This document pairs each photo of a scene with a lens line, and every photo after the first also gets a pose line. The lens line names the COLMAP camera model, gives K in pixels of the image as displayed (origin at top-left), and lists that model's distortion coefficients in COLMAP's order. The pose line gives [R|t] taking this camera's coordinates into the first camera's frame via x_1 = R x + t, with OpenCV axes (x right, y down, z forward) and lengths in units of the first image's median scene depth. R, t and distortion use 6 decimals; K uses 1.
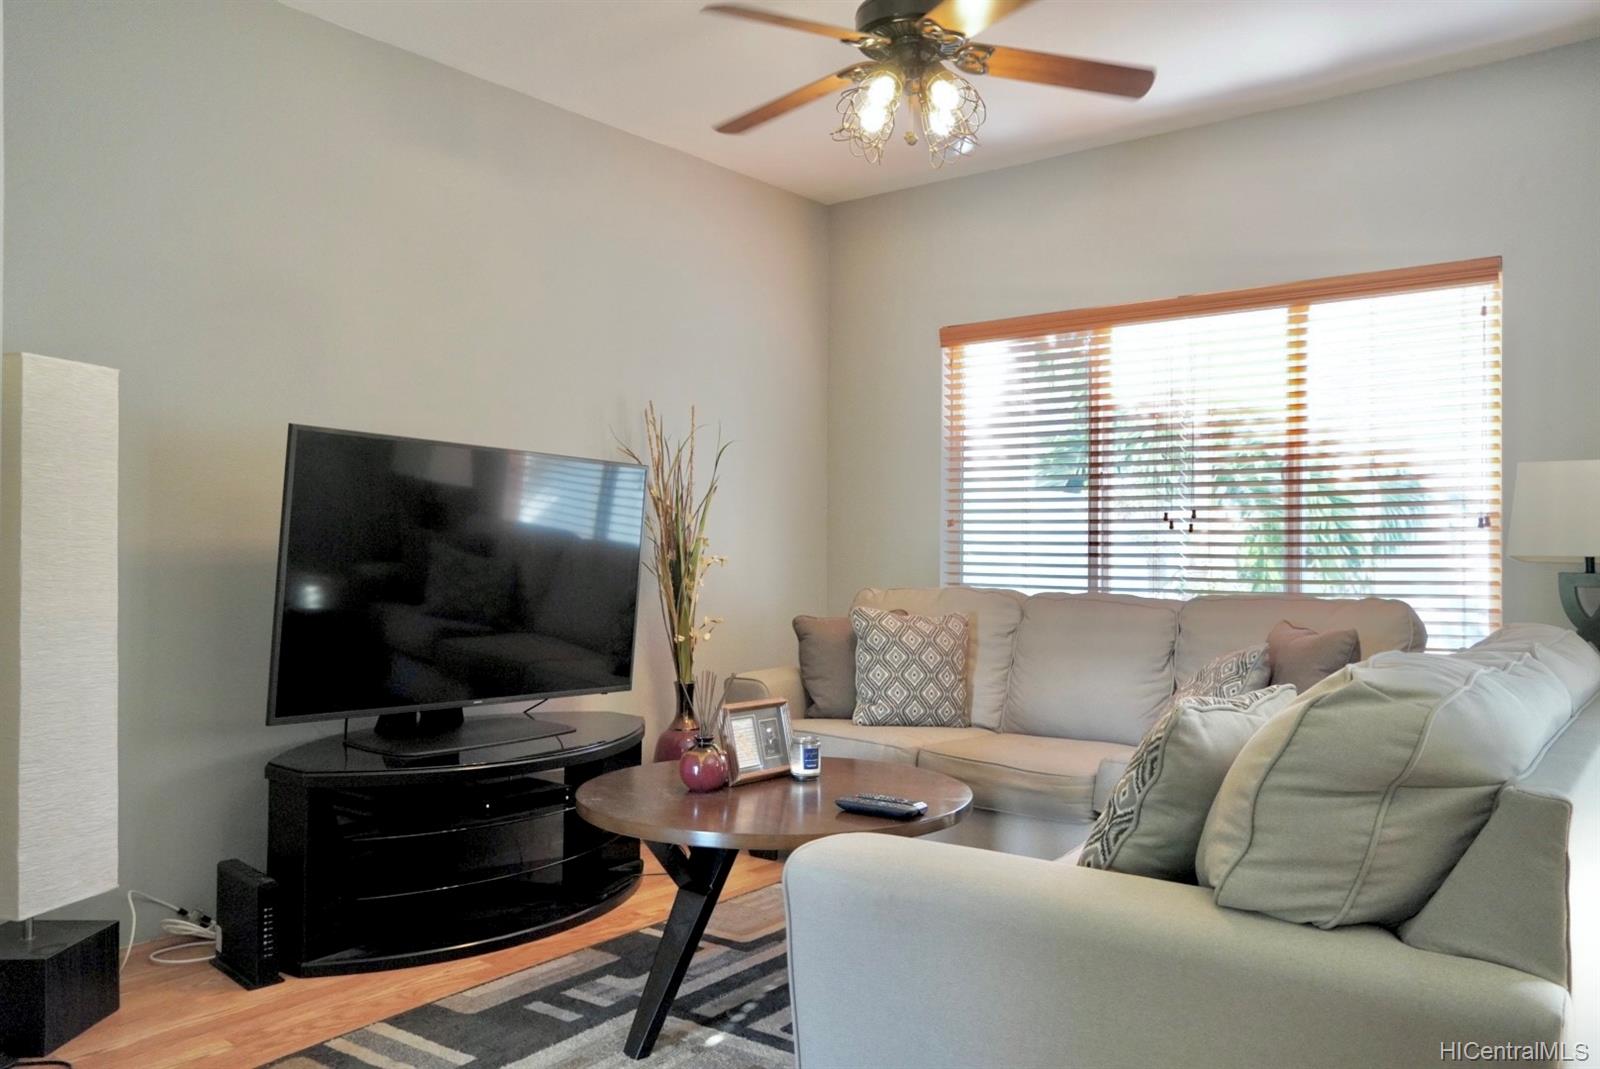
lens RADIAL K [[1211.2, 0, 803.0], [0, 1211.2, 547.0], [0, 0, 1]] dist [-0.006421, 0.003669]
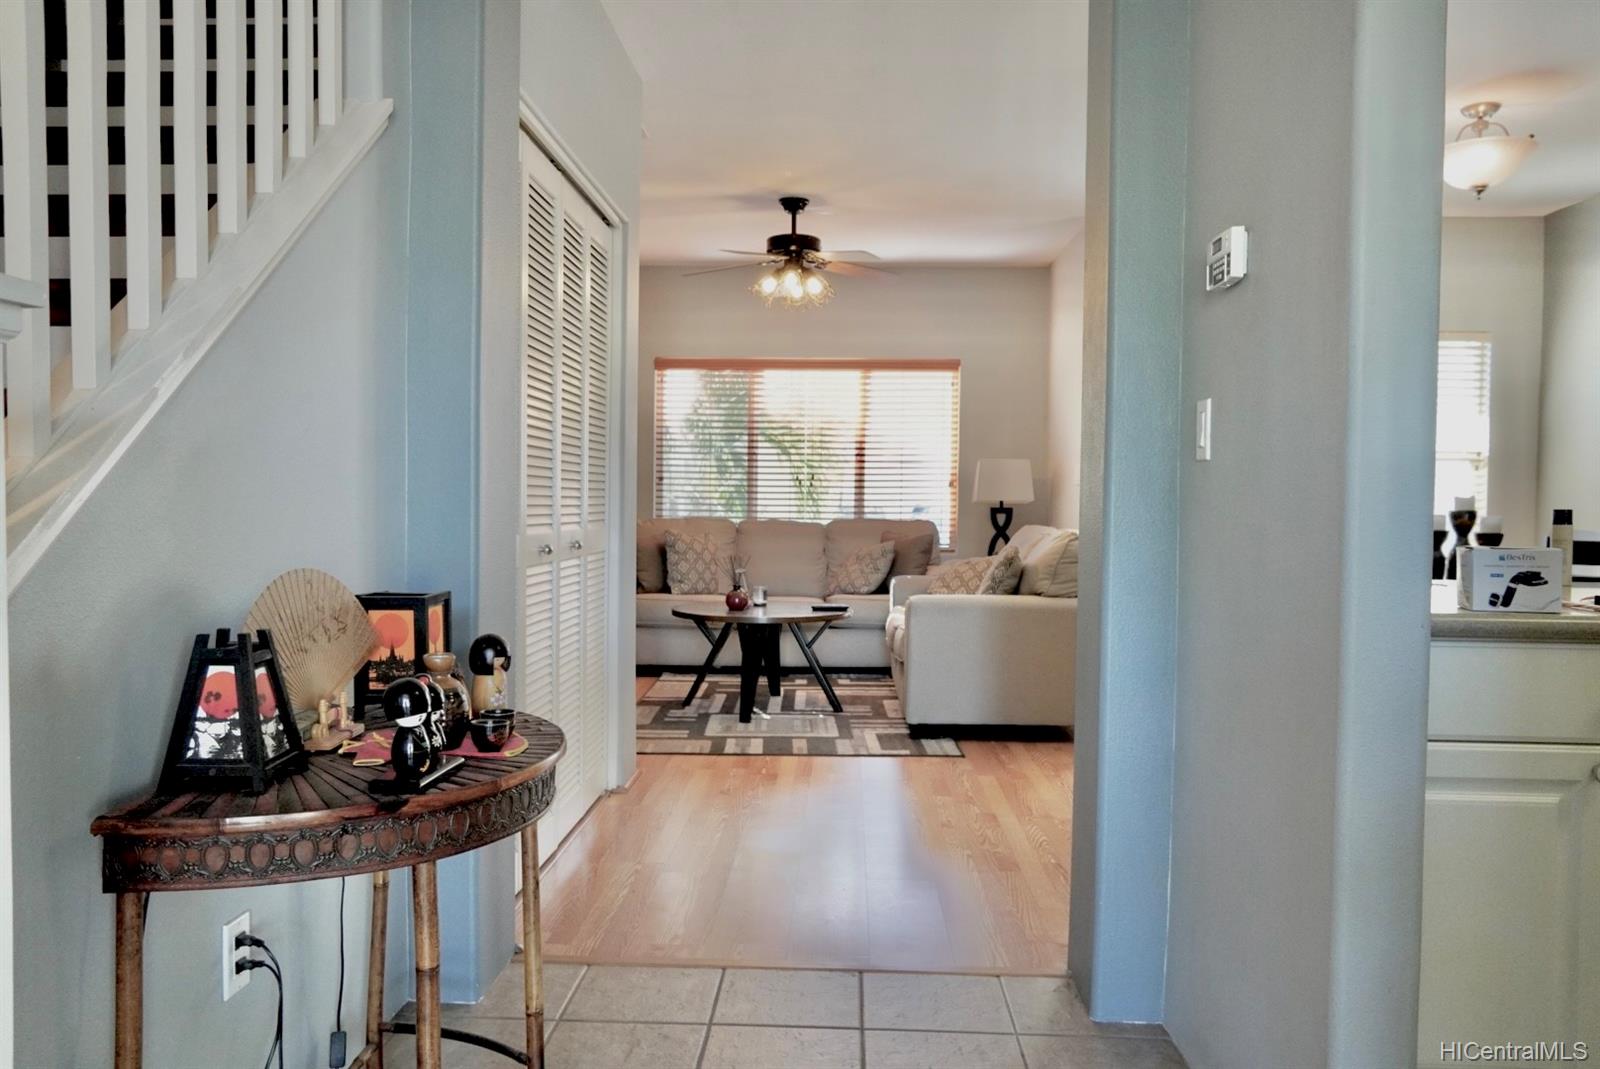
lens RADIAL K [[1211.2, 0, 798.2], [0, 1211.2, 531.1], [0, 0, 1]] dist [-0.006421, 0.003669]
pose [[0.833093, -0.017899, 0.552844, -0.766885], [-0.008017, 0.998981, 0.044424, -0.027744], [-0.553075, -0.041442, 0.832100, -0.572794]]
